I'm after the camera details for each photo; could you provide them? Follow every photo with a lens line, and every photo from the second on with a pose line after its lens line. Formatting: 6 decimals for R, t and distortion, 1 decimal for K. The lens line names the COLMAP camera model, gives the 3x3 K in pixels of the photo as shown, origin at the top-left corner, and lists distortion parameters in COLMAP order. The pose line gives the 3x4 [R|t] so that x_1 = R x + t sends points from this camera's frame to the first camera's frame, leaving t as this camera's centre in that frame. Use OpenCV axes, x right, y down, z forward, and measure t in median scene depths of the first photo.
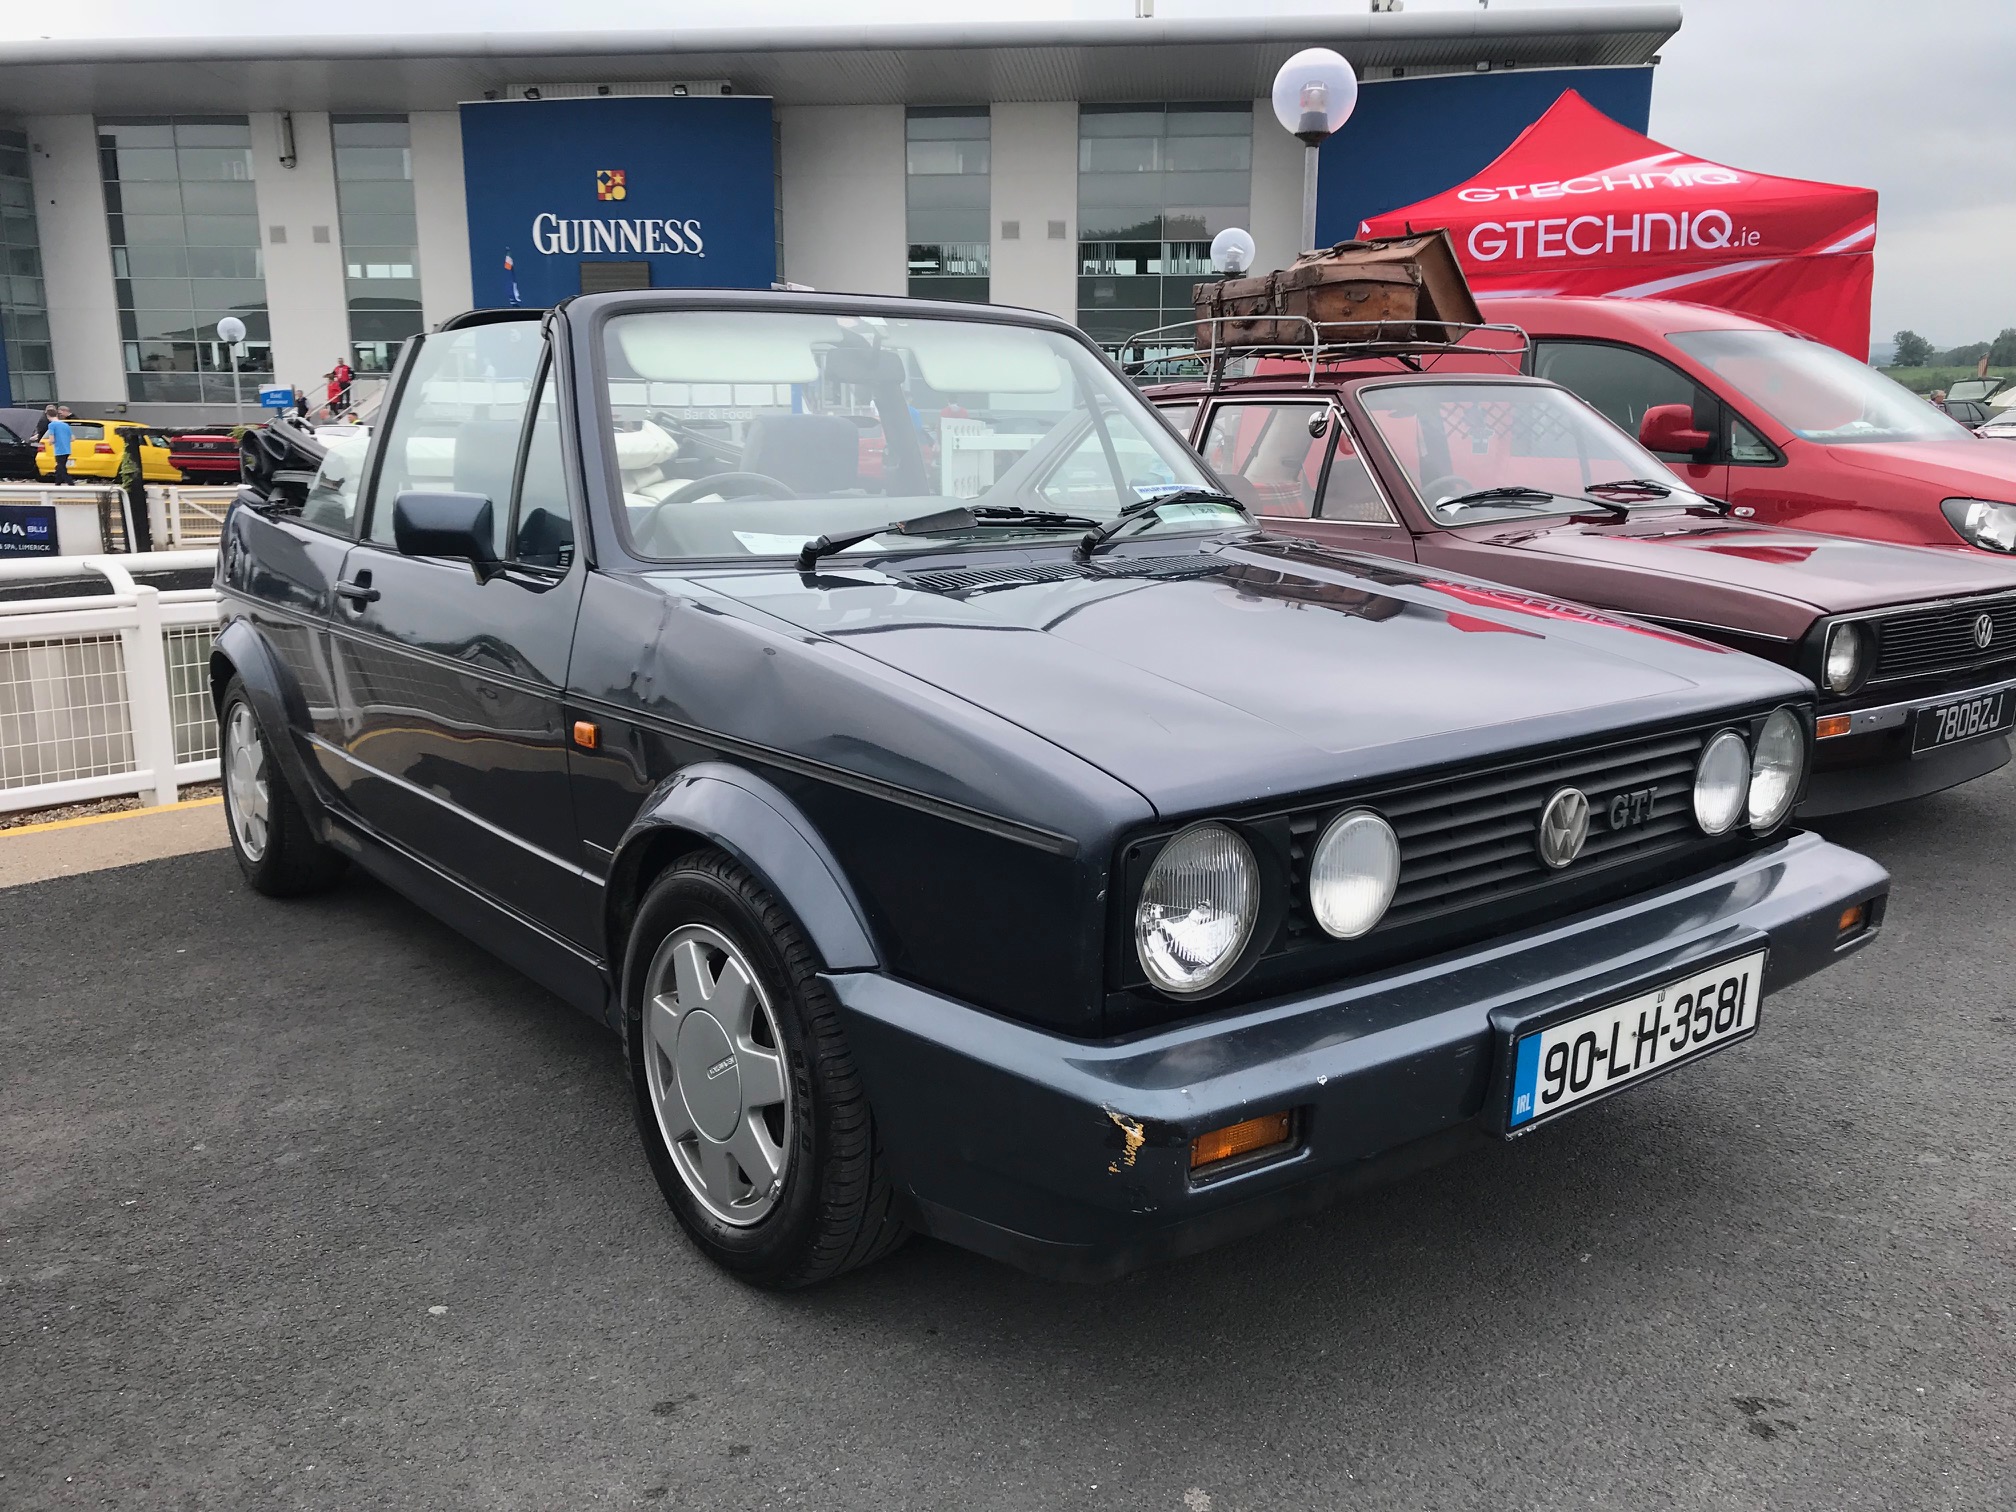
lens RADIAL K [[1636.4, 0, 1007.5], [0, 1636.4, 738.0], [0, 0, 1]] dist [0.029768, -0.021588]
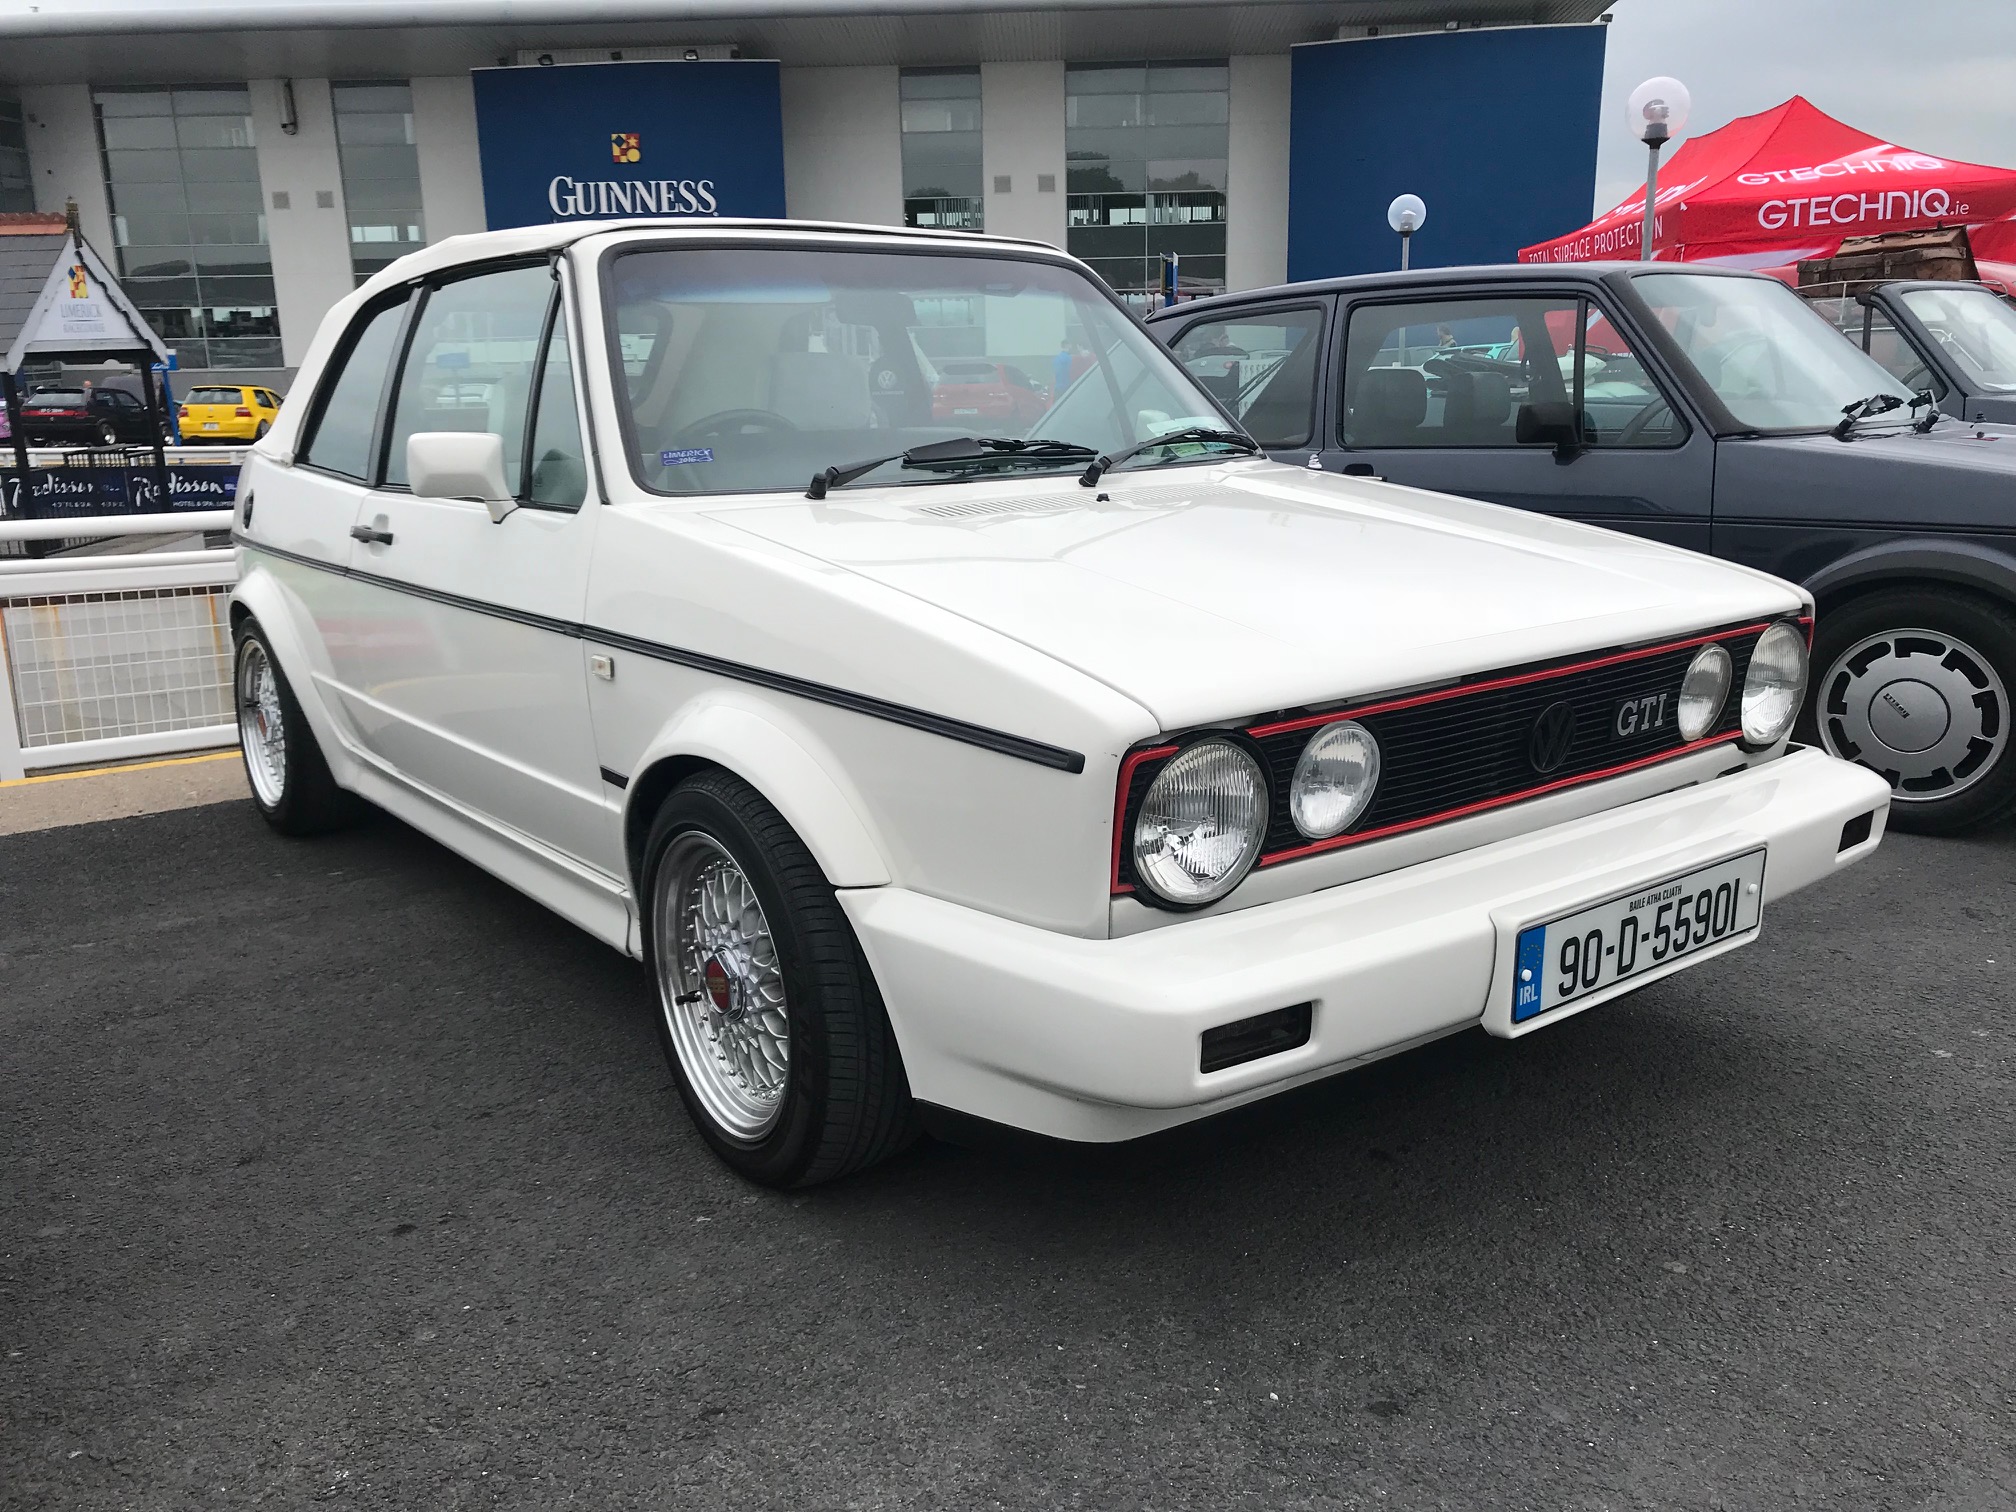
lens RADIAL K [[1636.4, 0, 1001.3], [0, 1636.4, 740.8], [0, 0, 1]] dist [0.029768, -0.021588]
pose [[0.996918, -0.040091, 0.067431, -0.089056], [0.037895, 0.998718, 0.033547, 0.013170], [-0.068689, -0.030888, 0.997160, -0.066885]]
